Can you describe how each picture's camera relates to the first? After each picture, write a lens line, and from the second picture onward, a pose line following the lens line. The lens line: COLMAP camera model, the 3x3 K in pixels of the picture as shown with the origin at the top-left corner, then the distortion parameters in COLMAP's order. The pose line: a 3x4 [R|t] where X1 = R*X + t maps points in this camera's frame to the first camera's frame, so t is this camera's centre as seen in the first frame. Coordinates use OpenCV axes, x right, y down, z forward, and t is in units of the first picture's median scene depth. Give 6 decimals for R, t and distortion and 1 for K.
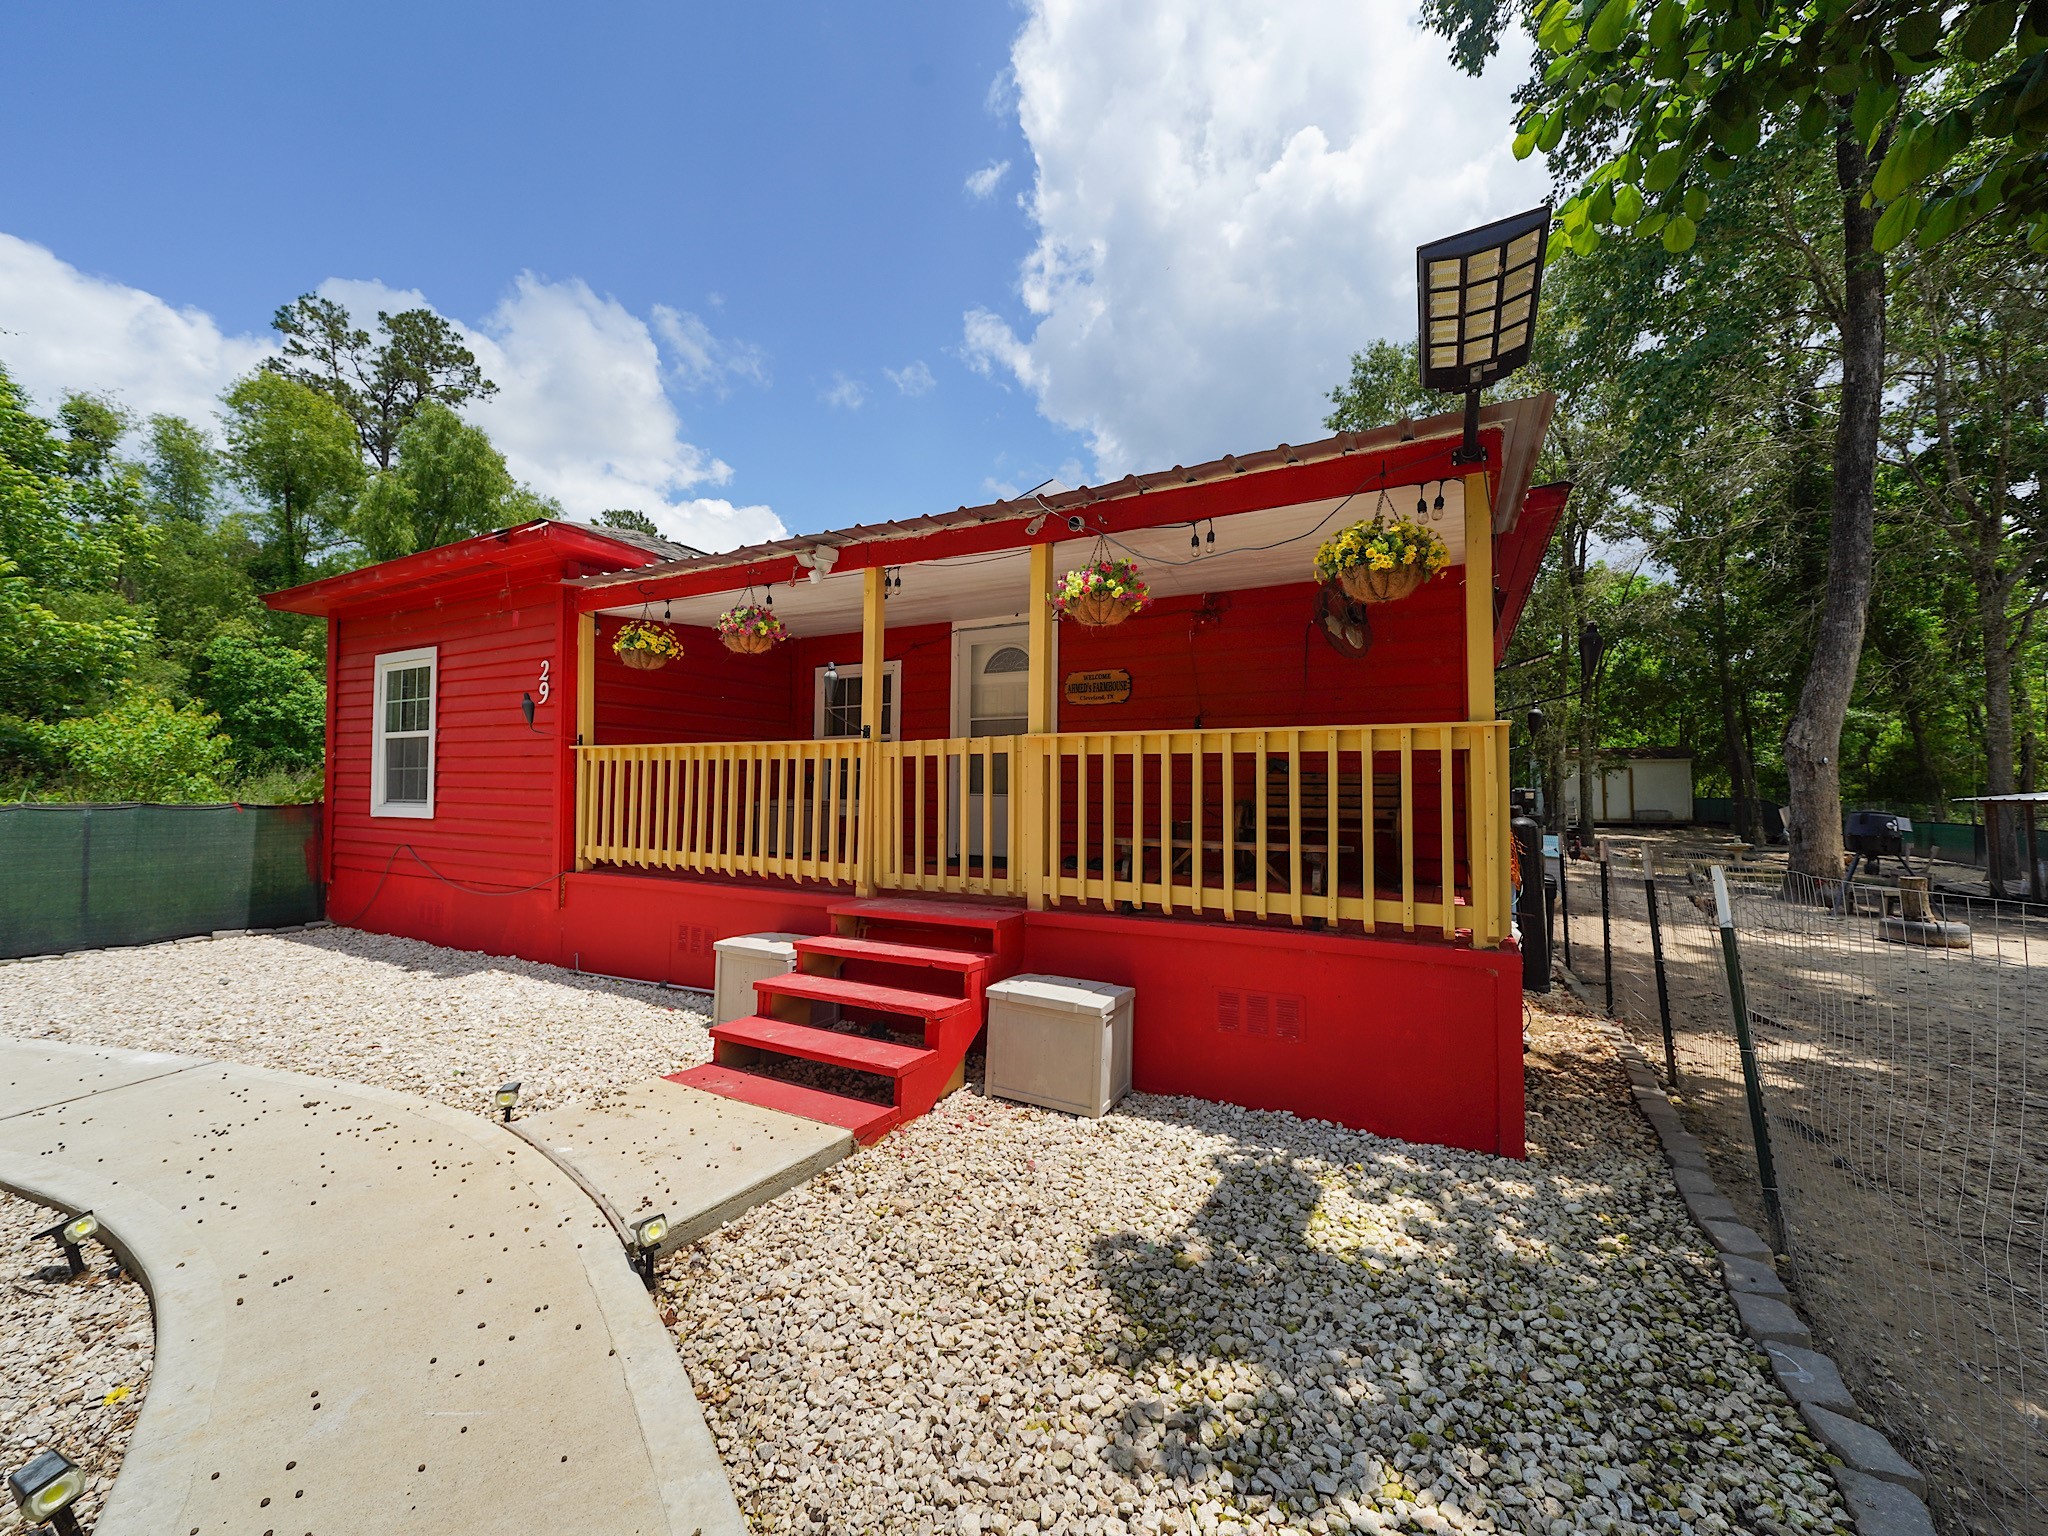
lens RADIAL K [[829.5, 0, 1024.7], [0, 829.5, 802.4], [0, 0, 1]] dist [0.000243, 0.000077]
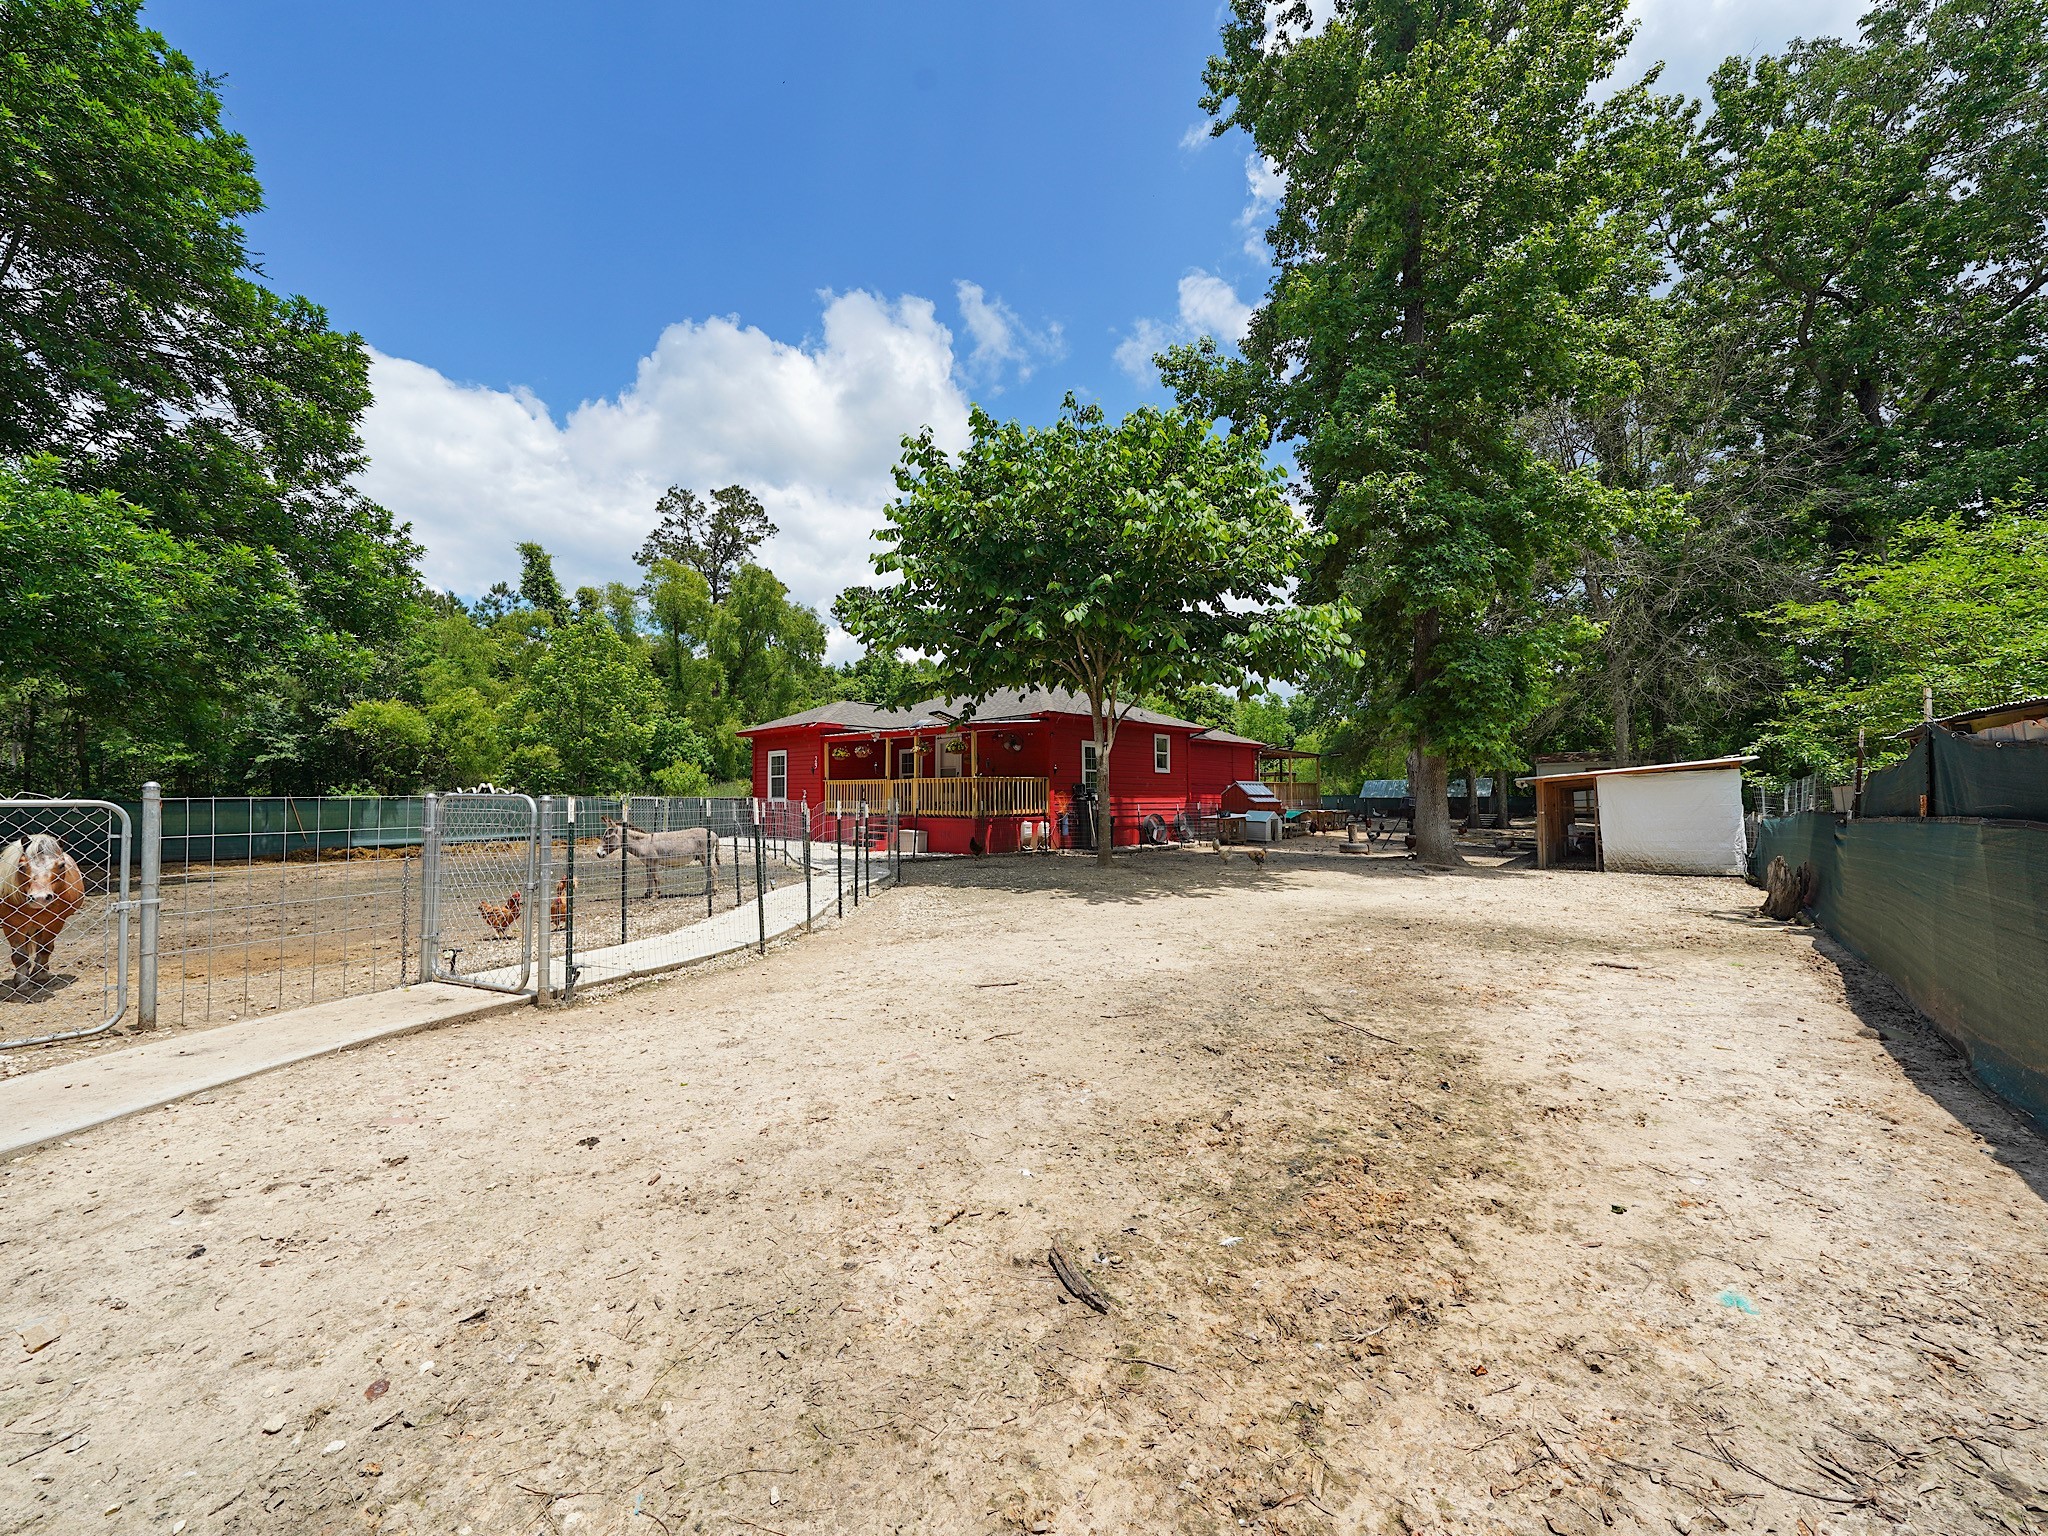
lens RADIAL K [[829.5, 0, 1024.7], [0, 829.5, 802.4], [0, 0, 1]] dist [0.000243, 0.000077]
pose [[0.965853, -0.006478, -0.259011, 0.254553], [0.005837, 0.999978, -0.003243, 0.009140], [0.259026, 0.001620, 0.965869, -0.466226]]
